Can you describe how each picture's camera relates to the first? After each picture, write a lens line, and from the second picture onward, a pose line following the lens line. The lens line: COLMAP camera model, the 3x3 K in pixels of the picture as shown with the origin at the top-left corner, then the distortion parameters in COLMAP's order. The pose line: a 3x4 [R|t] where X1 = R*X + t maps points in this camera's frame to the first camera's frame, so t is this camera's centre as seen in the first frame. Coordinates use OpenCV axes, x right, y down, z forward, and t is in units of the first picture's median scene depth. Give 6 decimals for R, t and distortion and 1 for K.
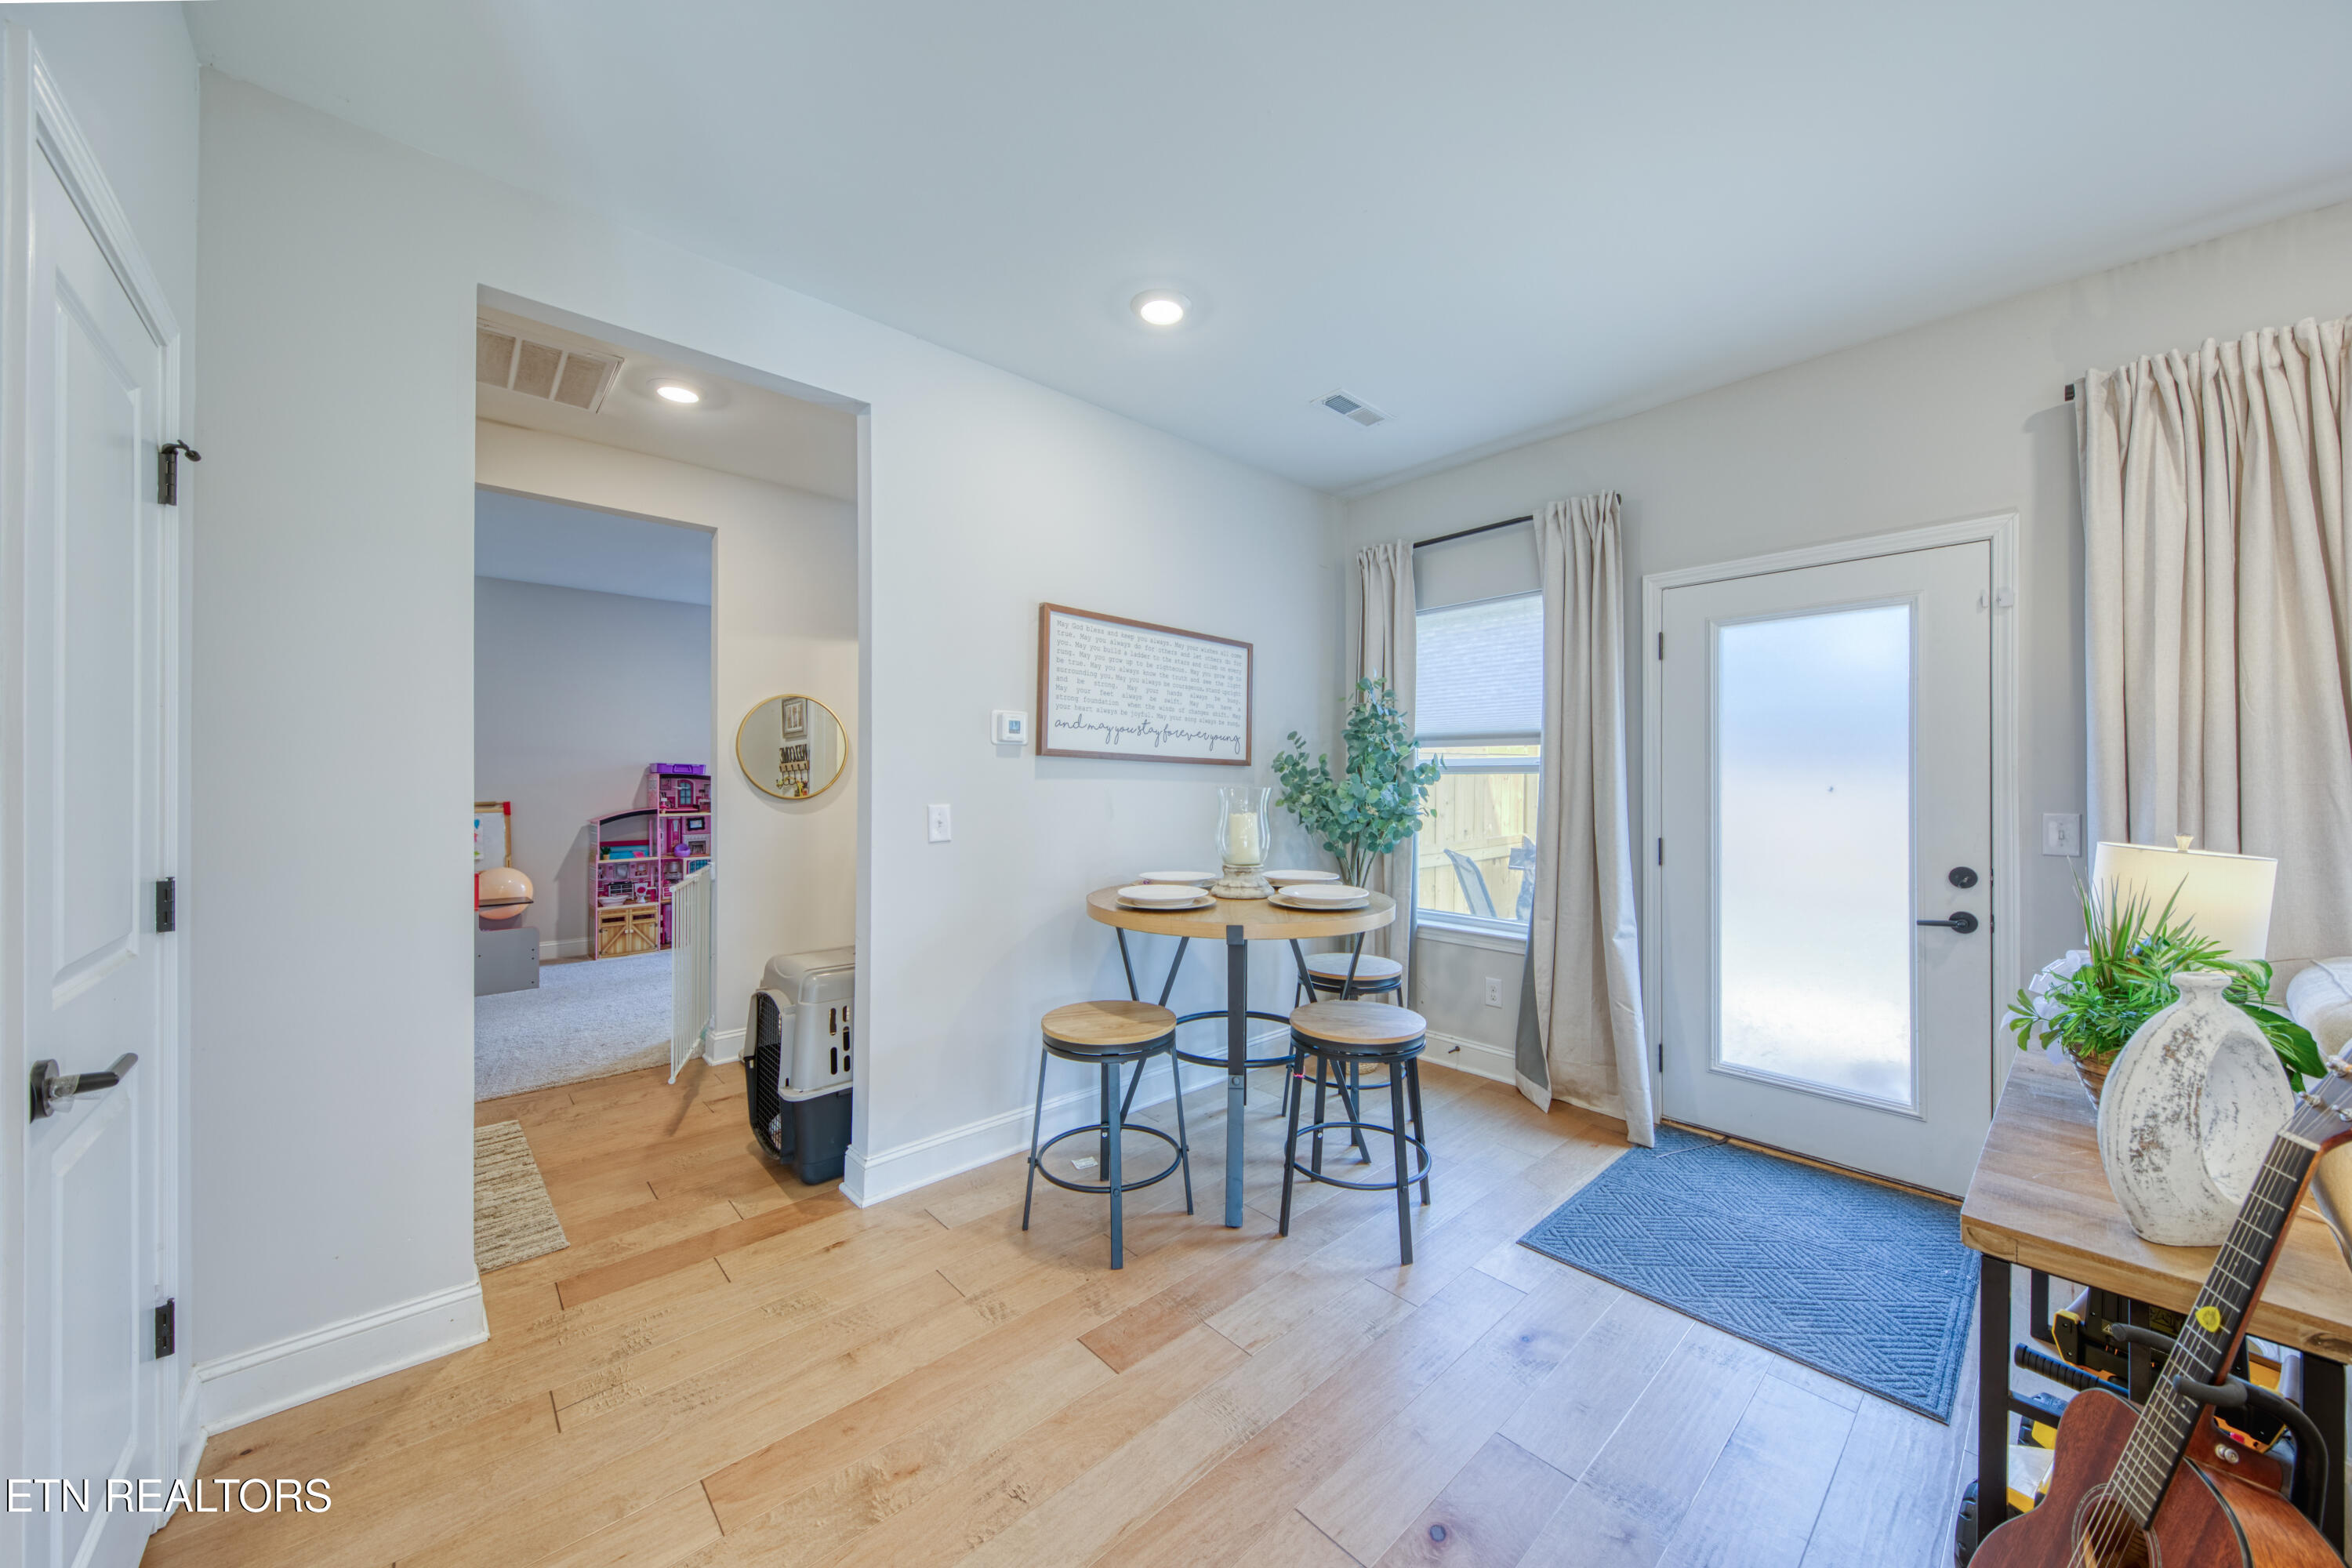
lens RADIAL K [[822.3, 0, 1182.6], [0, 822.3, 775.4], [0, 0, 1]] dist [0.038984, -0.014507]
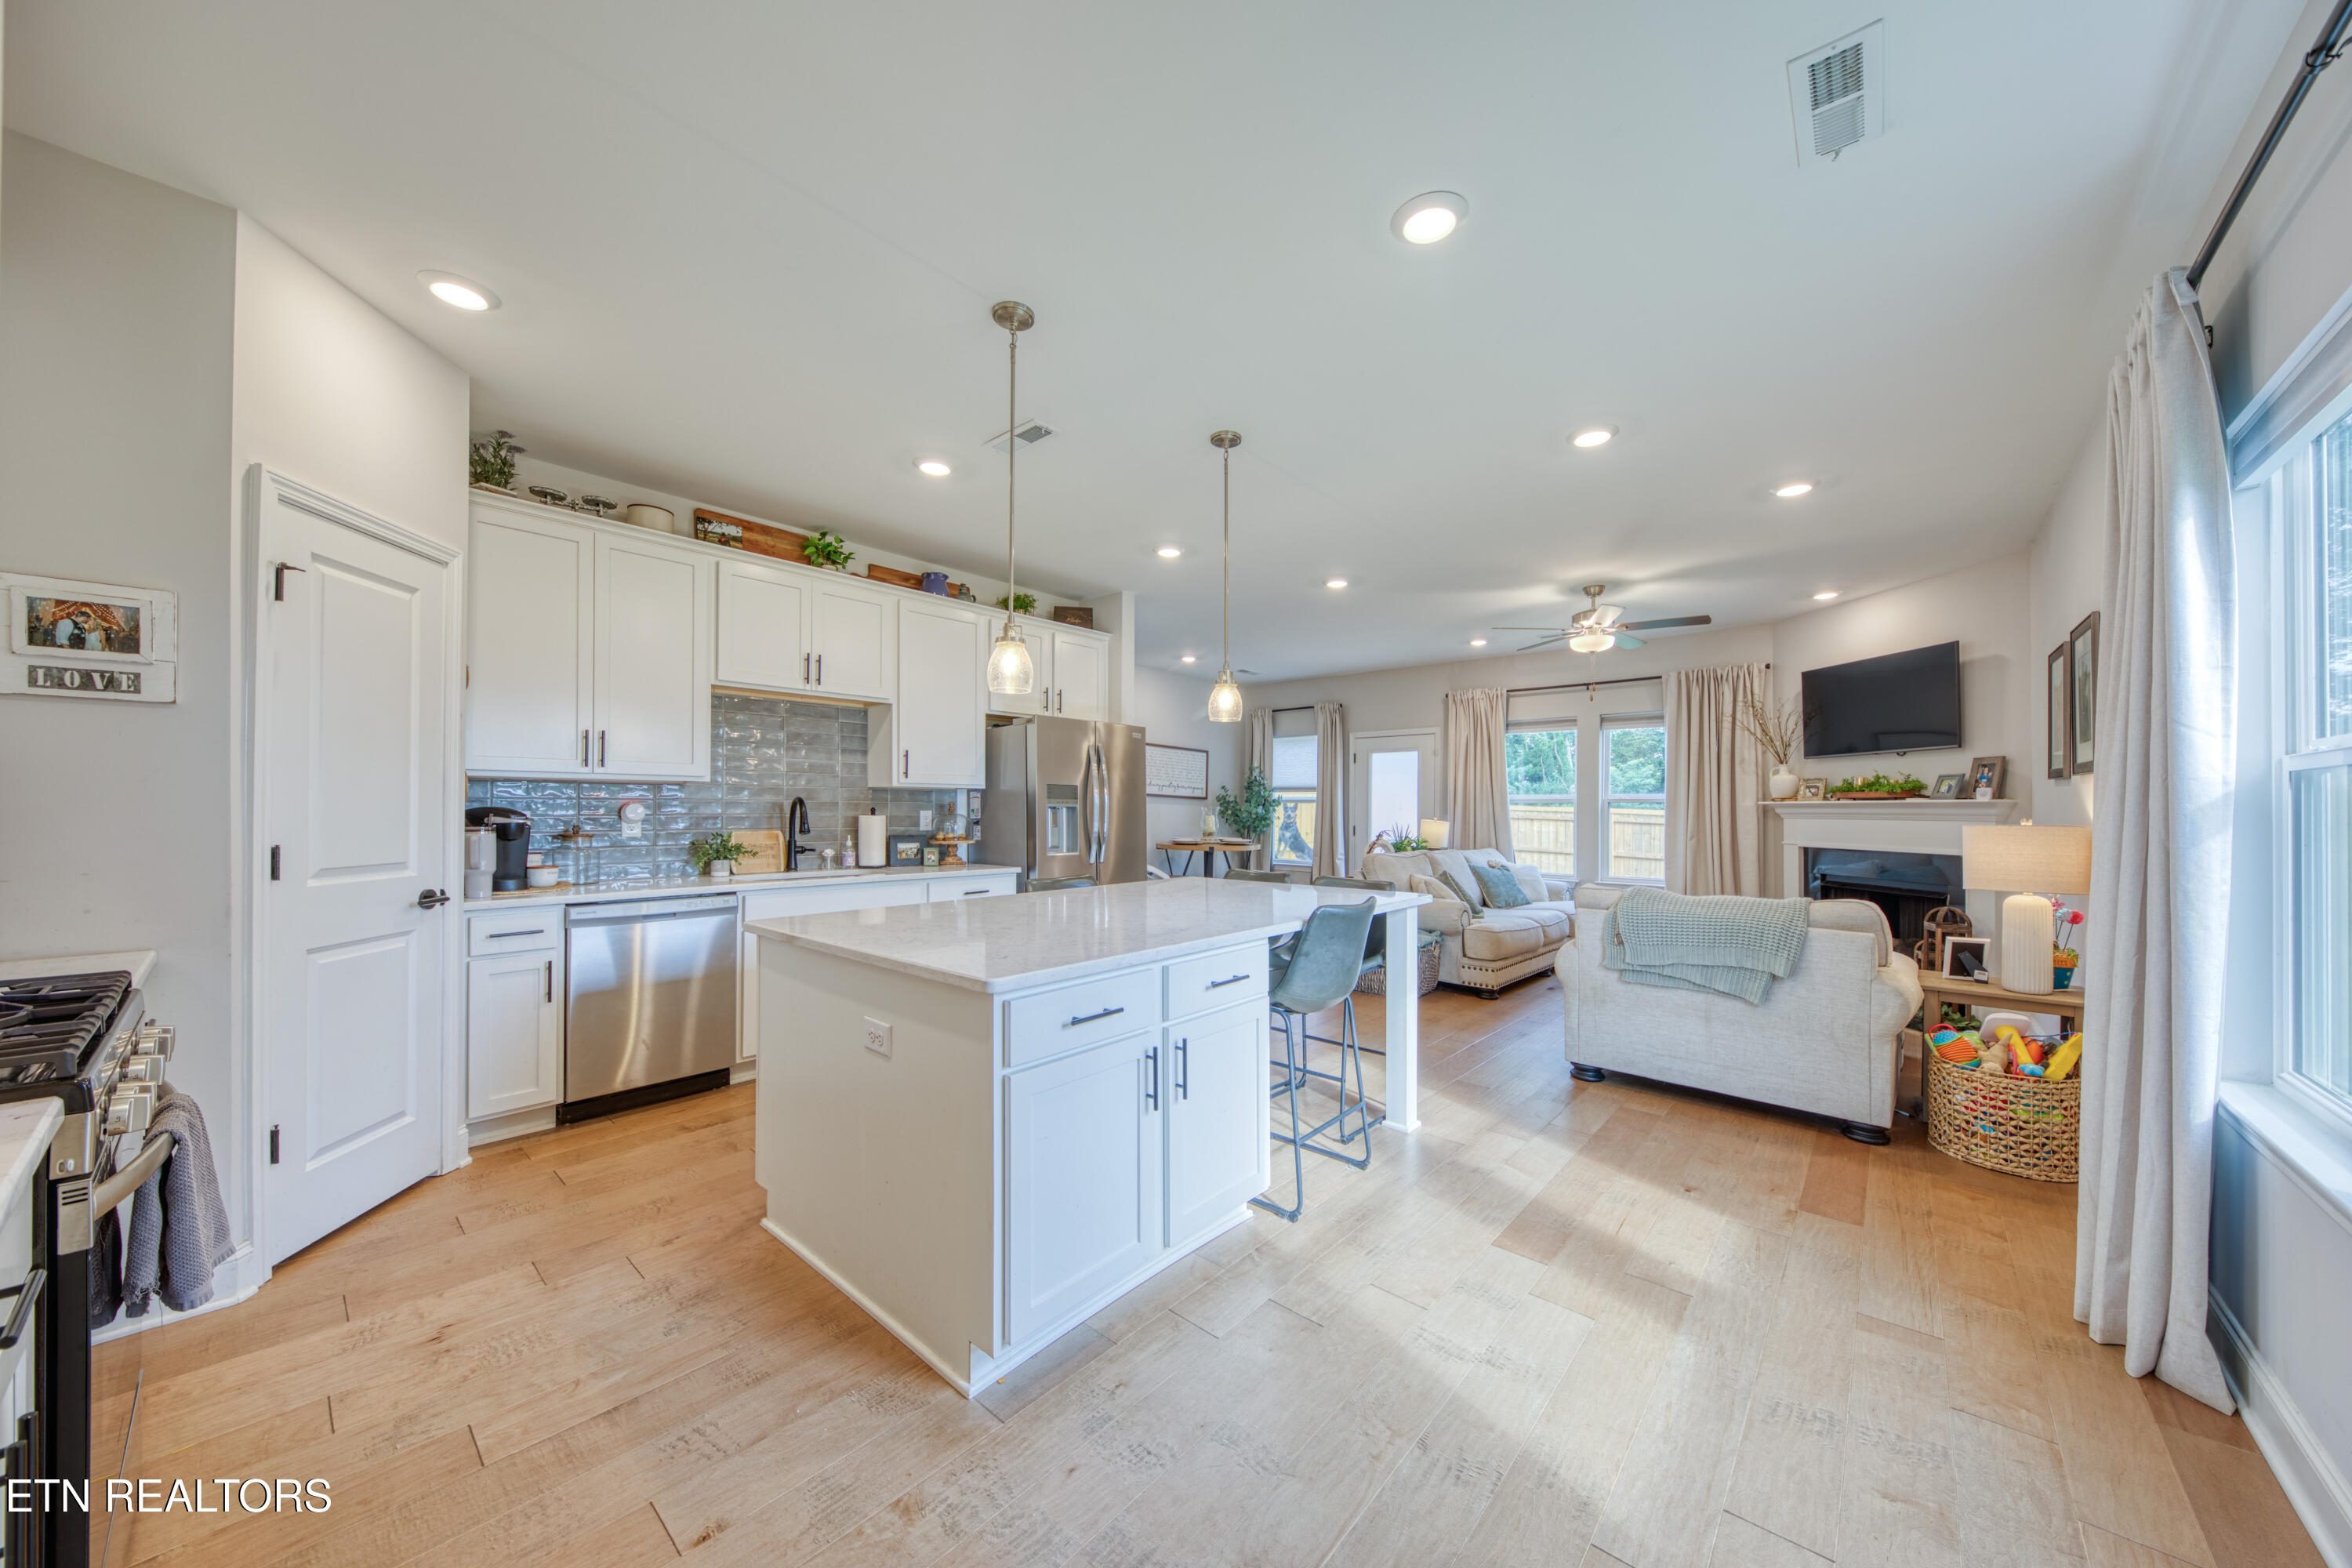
lens RADIAL K [[847.0, 0, 1150.6], [0, 847.0, 808.9], [0, 0, 1]] dist [0.009950, -0.007146]
pose [[0.996931, 0.006408, 0.078025, -0.433770], [-0.006862, 0.999961, 0.005552, 0.006529], [-0.077986, -0.006071, 0.996936, -2.322590]]
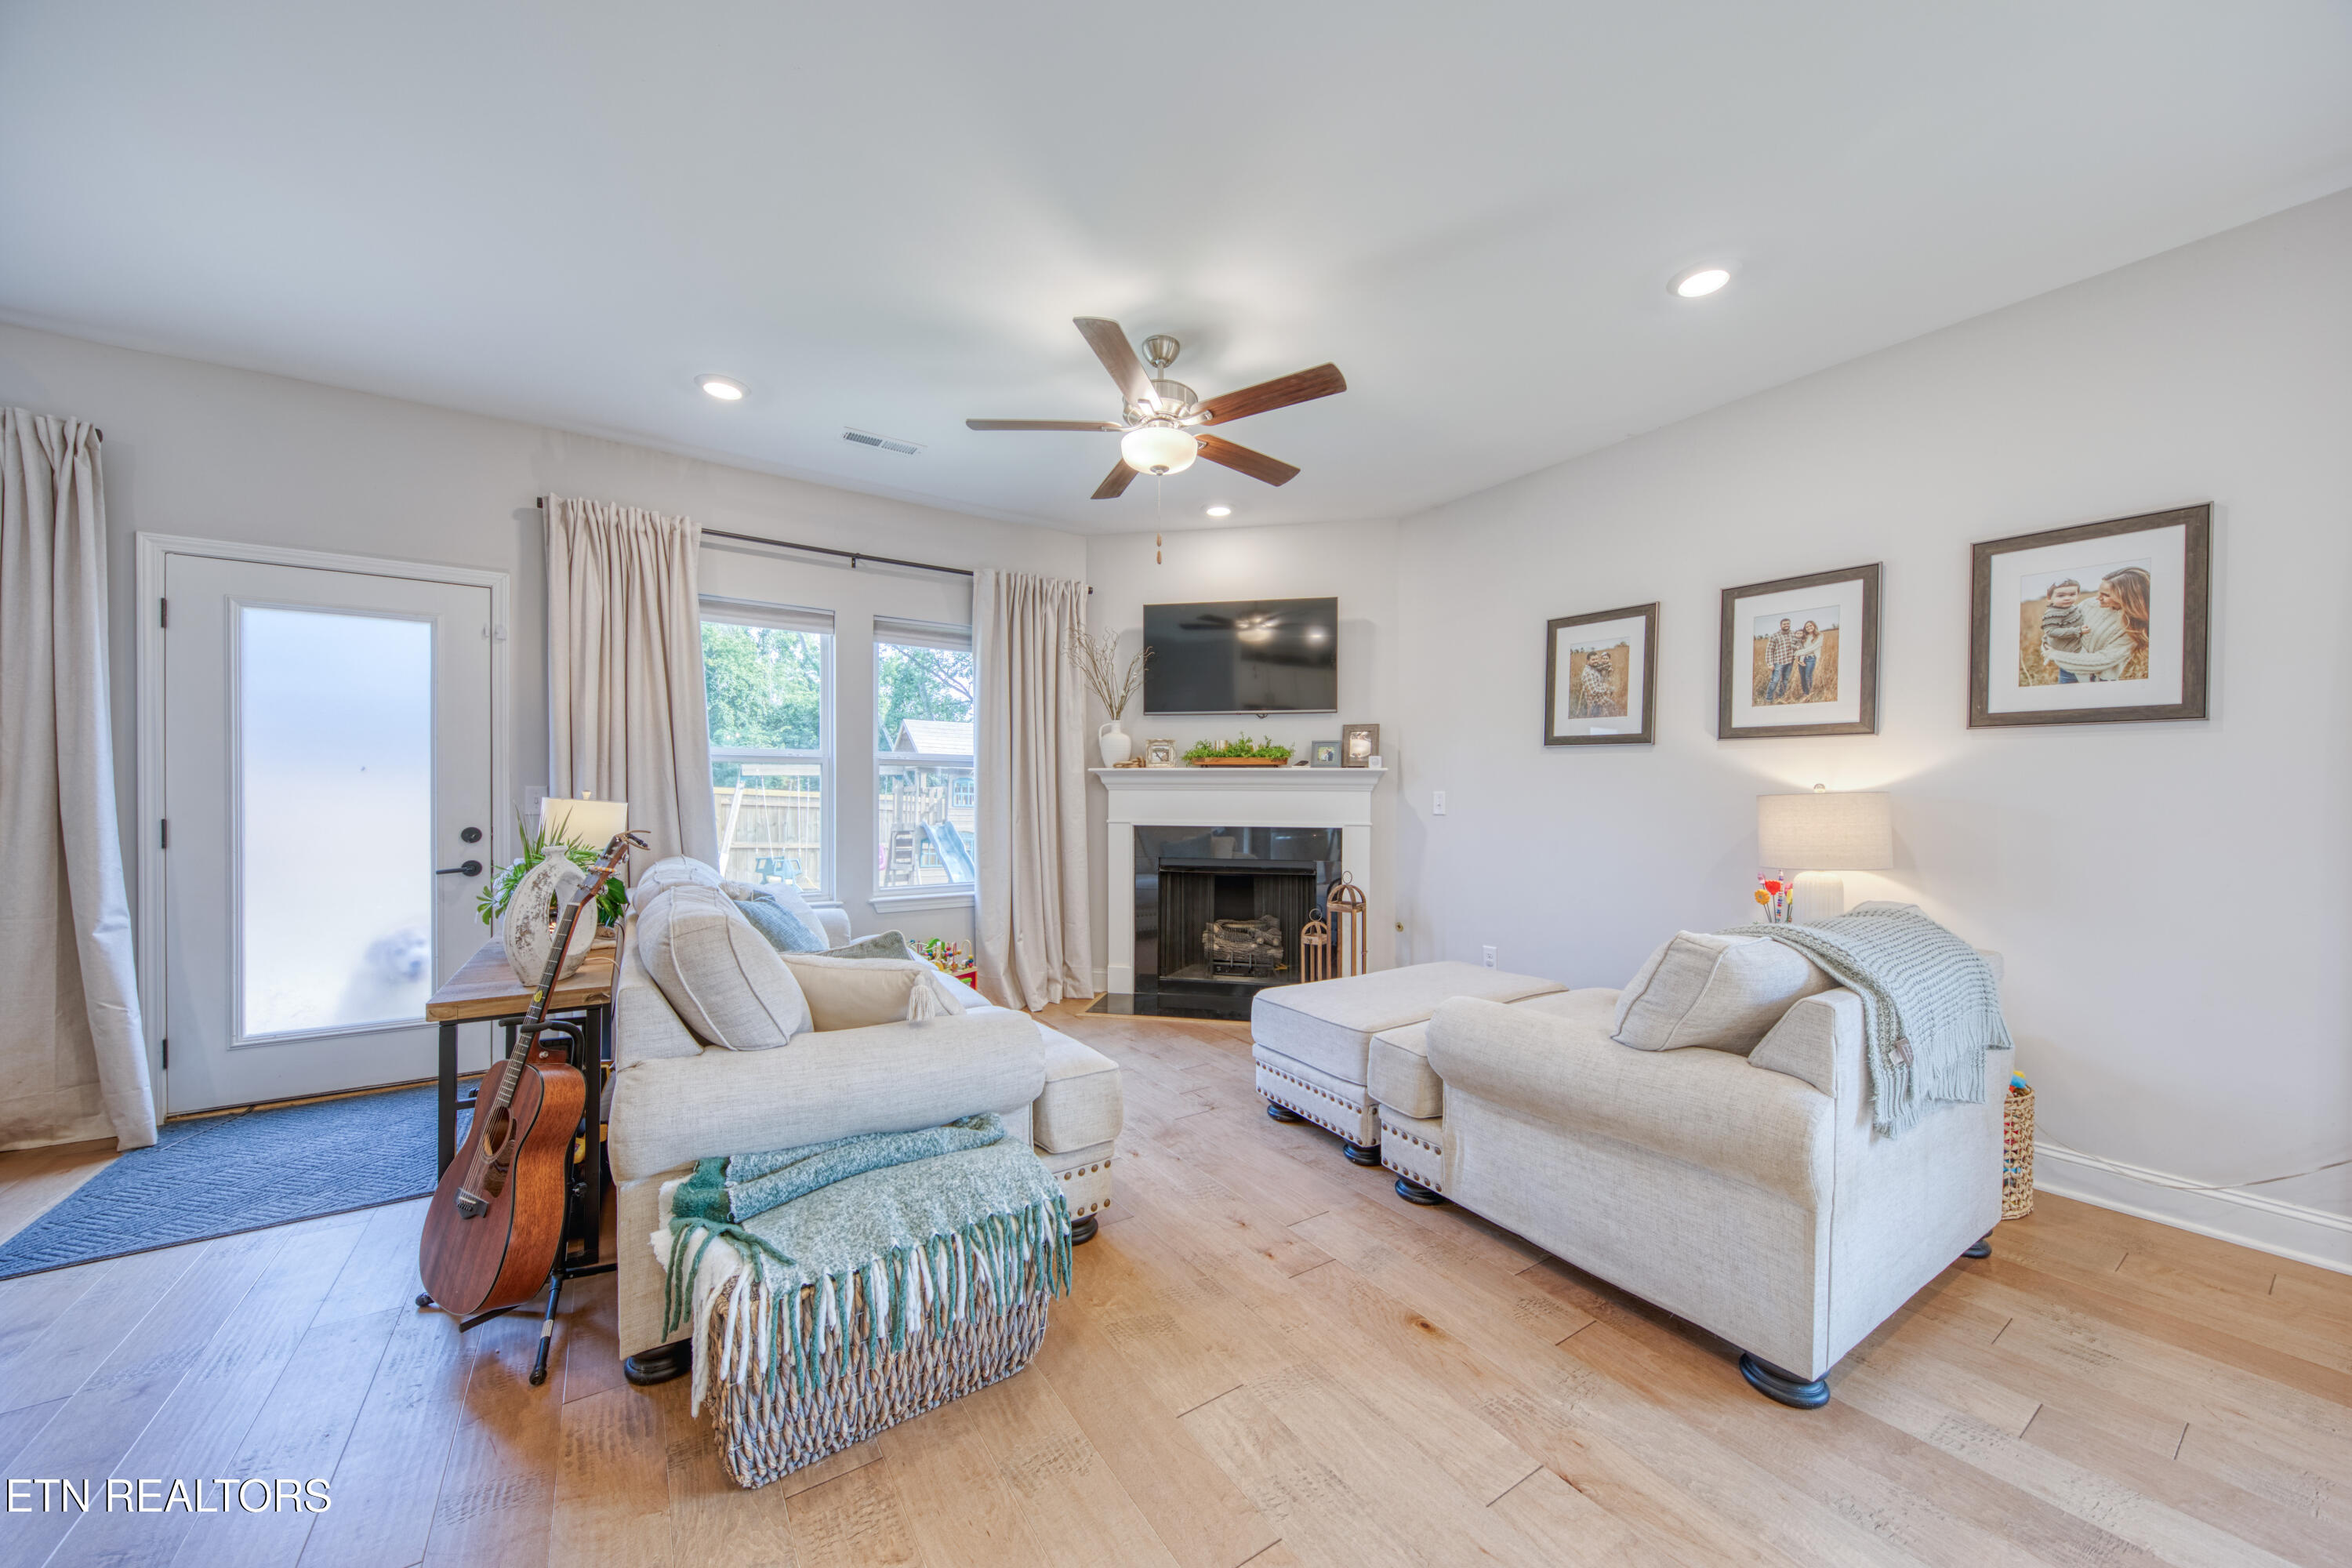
lens RADIAL K [[798.0, 0, 1180.2], [0, 798.0, 798.1], [0, 0, 1]] dist [-0.000681, -0.002087]
pose [[0.132787, -0.009210, 0.991102, -0.156876], [-0.007005, 0.999923, 0.010231, 0.035685], [-0.991120, -0.008301, 0.132712, -0.249456]]
